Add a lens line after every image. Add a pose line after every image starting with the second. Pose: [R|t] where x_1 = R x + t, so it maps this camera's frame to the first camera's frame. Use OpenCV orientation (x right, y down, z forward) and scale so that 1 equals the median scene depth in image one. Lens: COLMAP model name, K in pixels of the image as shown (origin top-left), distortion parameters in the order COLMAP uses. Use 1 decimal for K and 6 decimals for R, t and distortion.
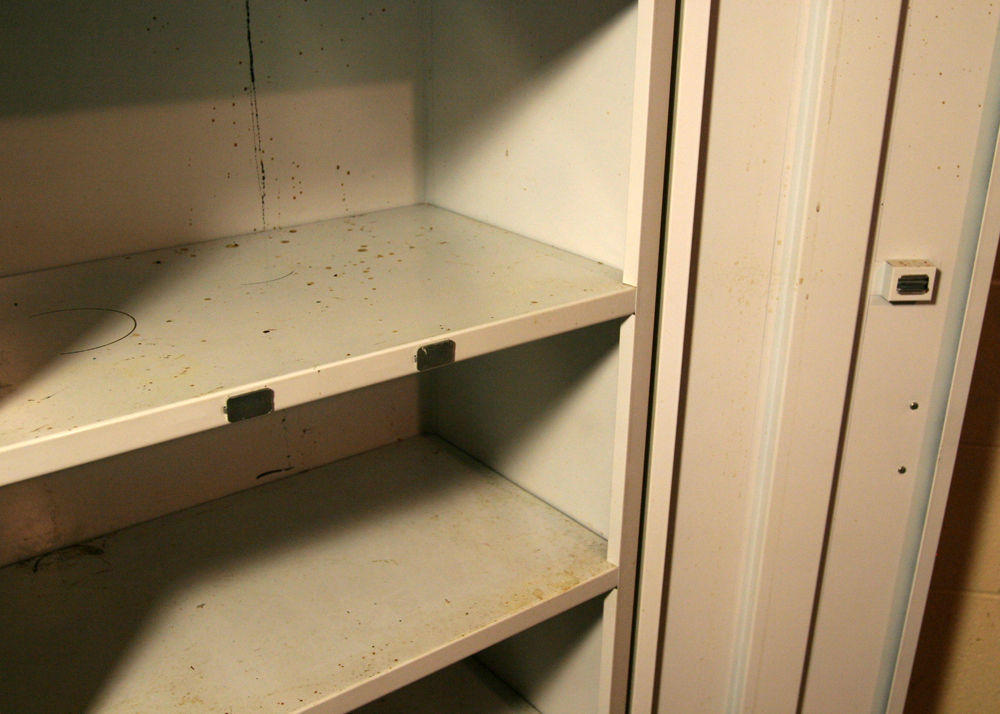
lens RADIAL K [[1054.1, 0, 500.0], [0, 1054.1, 357.0], [0, 0, 1]] dist [-0.054408, -0.003765]
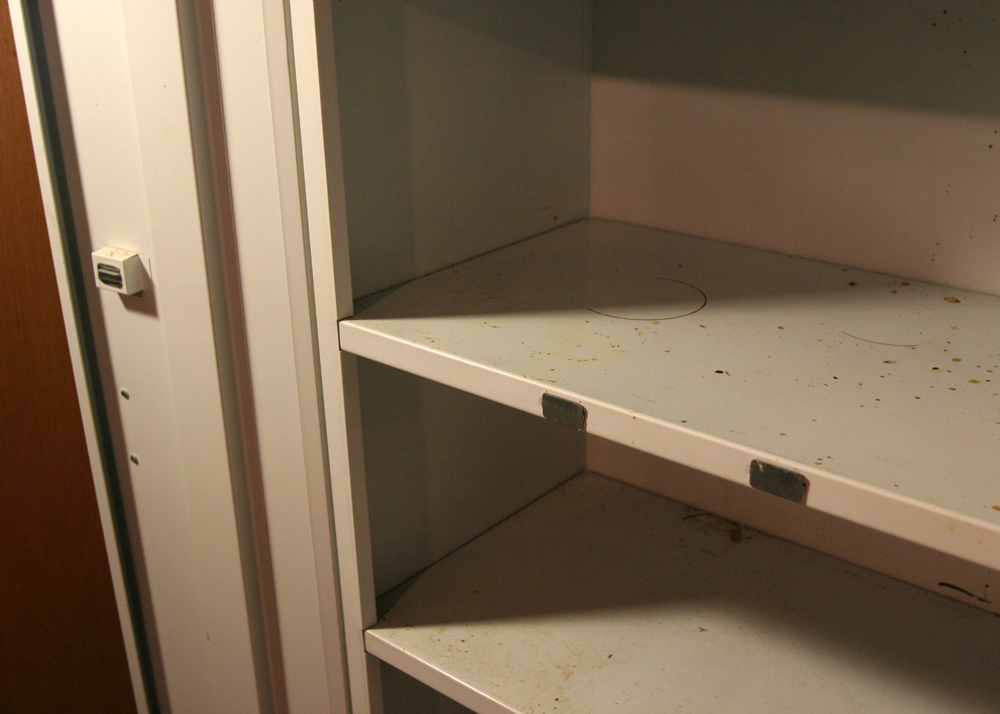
lens RADIAL K [[1088.9, 0, 500.0], [0, 1088.9, 357.0], [0, 0, 1]] dist [-0.049970, 0.001335]
pose [[0.229319, 0.366593, -0.901677, 0.434231], [-0.350421, 0.895342, 0.274896, -0.174673], [0.908084, 0.252928, 0.333781, 0.421742]]
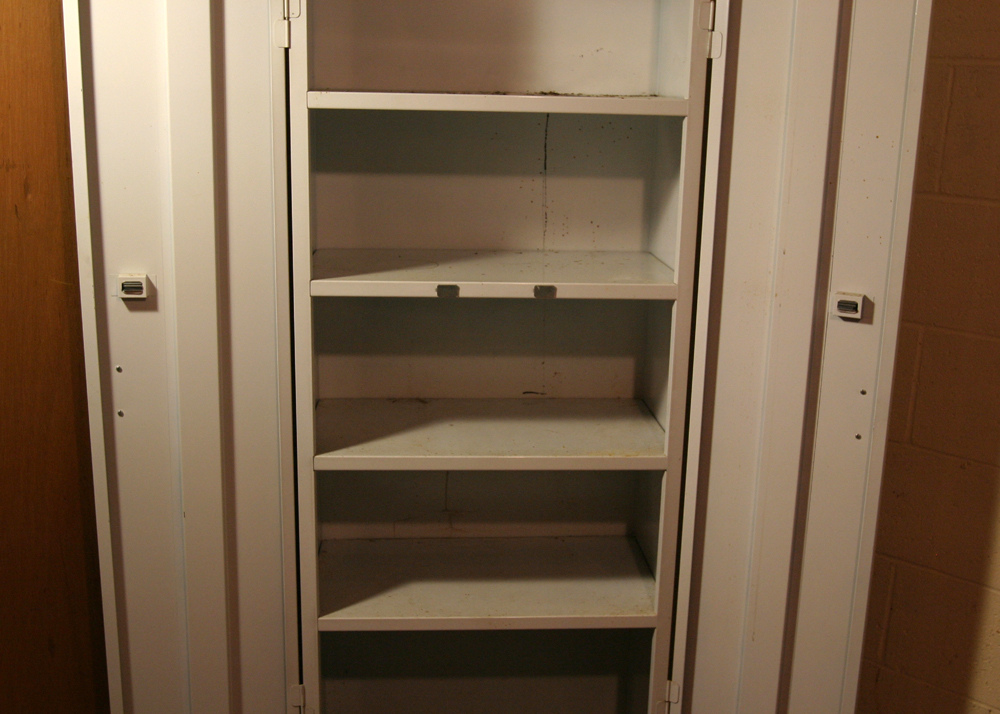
lens RADIAL K [[1124.4, 0, 500.0], [0, 1124.4, 357.0], [0, 0, 1]] dist [-0.053958, 0.041390]
pose [[0.832279, 0.141667, -0.535950, 0.829816], [-0.222024, 0.971053, -0.088104, 0.262094], [0.507955, 0.192320, 0.839640, -0.677293]]
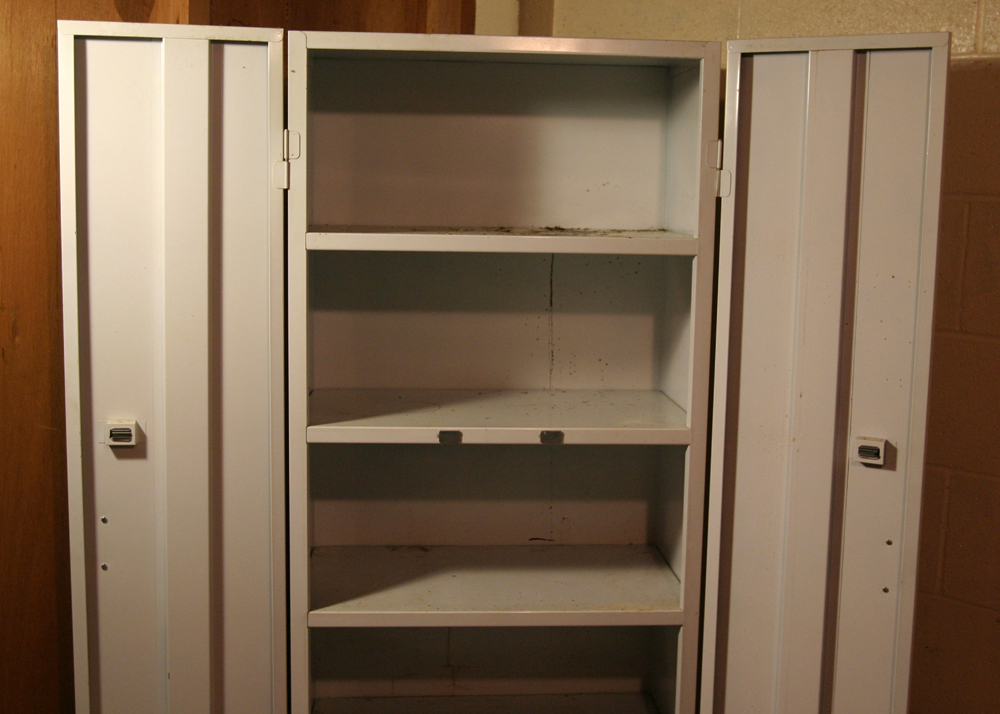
lens RADIAL K [[1179.7, 0, 500.3], [0, 1179.7, 338.6], [0, 0, 1]] dist [-0.065761, 0.073942]
pose [[0.830365, 0.073267, -0.552382, 0.830028], [-0.218902, 0.954512, -0.202459, 0.226057], [0.512422, 0.289032, 0.808631, -0.691277]]
